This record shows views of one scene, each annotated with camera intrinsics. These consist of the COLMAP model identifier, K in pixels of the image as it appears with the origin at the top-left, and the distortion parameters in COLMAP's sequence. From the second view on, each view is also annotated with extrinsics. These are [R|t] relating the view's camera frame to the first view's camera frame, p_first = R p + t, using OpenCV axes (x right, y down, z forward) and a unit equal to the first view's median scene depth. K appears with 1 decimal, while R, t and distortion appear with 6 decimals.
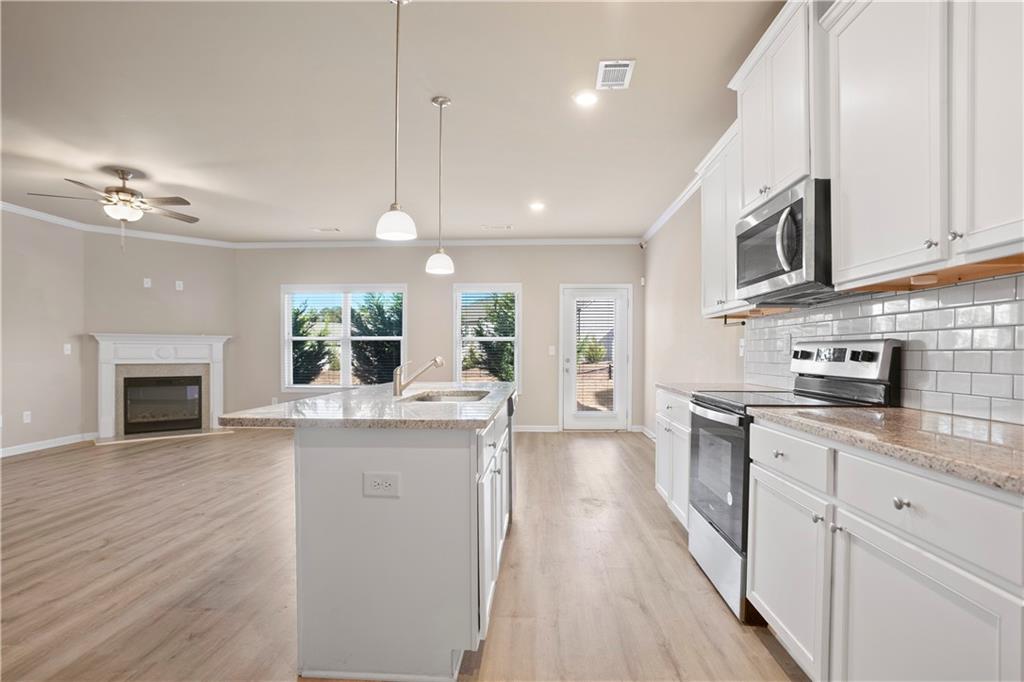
lens RADIAL K [[518.9, 0, 509.5], [0, 518.9, 349.0], [0, 0, 1]] dist [-0.001176, 0.000418]
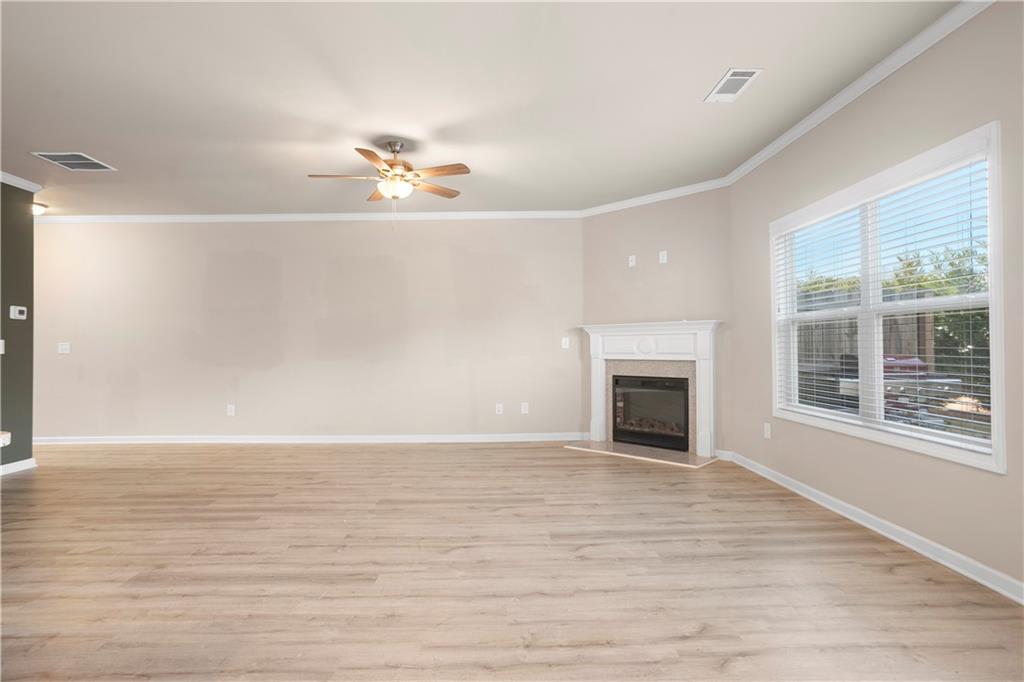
lens RADIAL K [[500.5, 0, 501.9], [0, 500.5, 343.9], [0, 0, 1]] dist [-0.048669, 0.026868]
pose [[0.072900, -0.010749, -0.997281, 0.074436], [0.016572, 0.999817, -0.009565, 0.008175], [0.997202, -0.015829, 0.073065, 0.763943]]
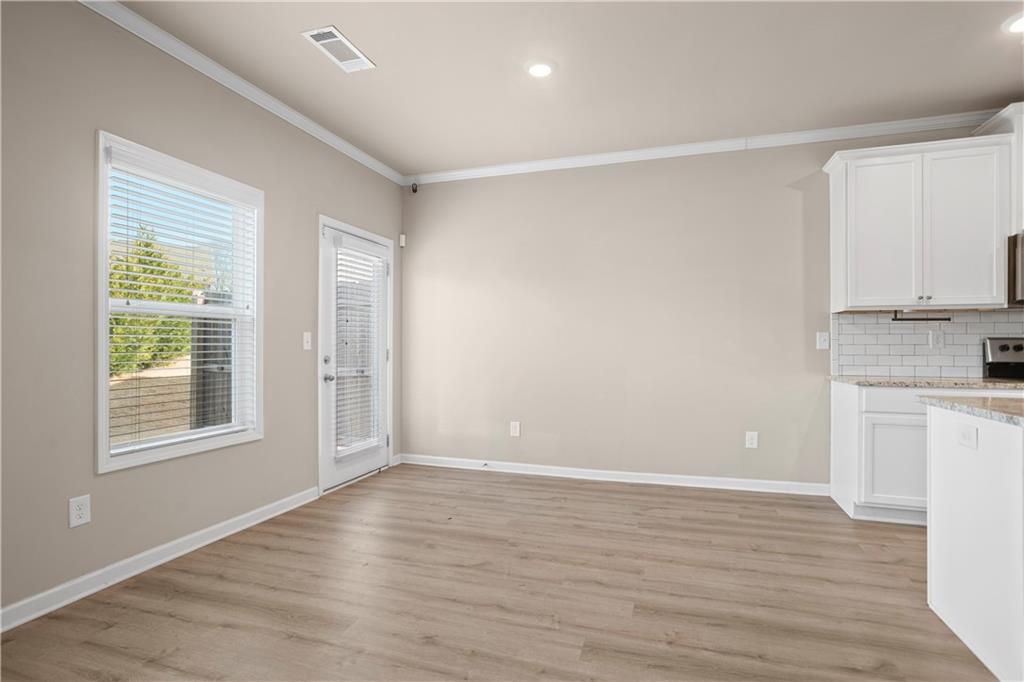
lens RADIAL K [[507.5, 0, 513.2], [0, 507.5, 347.7], [0, 0, 1]] dist [-0.050817, 0.000062]
pose [[0.241341, -0.001594, 0.970439, -0.374196], [-0.007544, 0.999965, 0.003519, 0.006595], [-0.970411, -0.008170, 0.241321, 0.754684]]
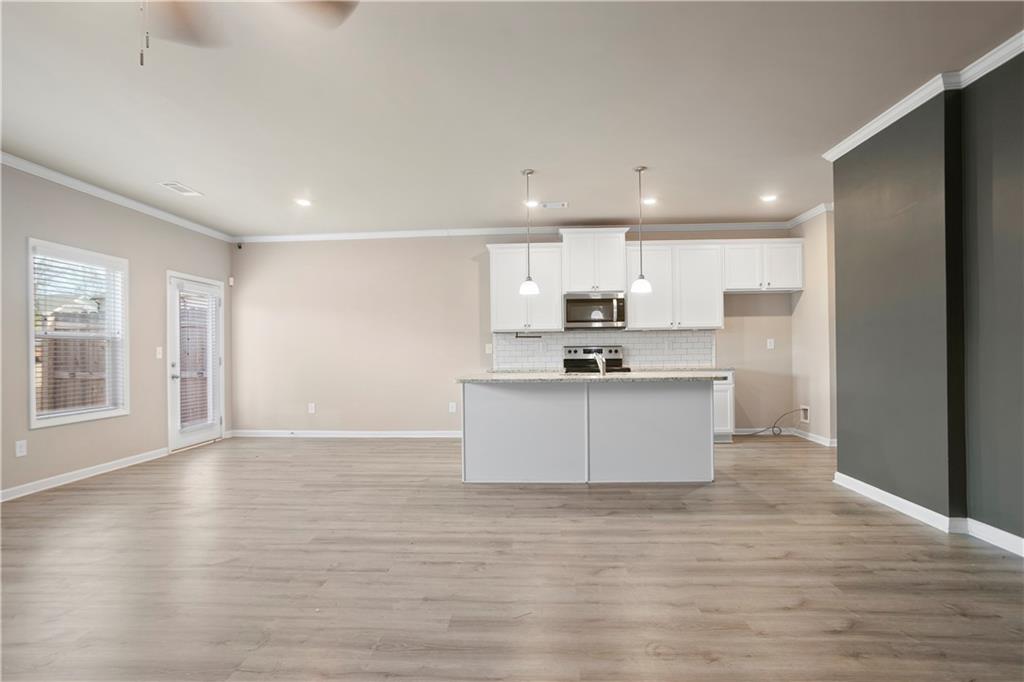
lens RADIAL K [[501.1, 0, 509.0], [0, 501.1, 350.3], [0, 0, 1]] dist [-0.020230, 0.000624]
pose [[-0.004960, 0.003486, 0.999982, -0.727145], [0.005538, 0.999979, -0.003458, 0.004976], [-0.999972, 0.005521, -0.004979, 0.524864]]
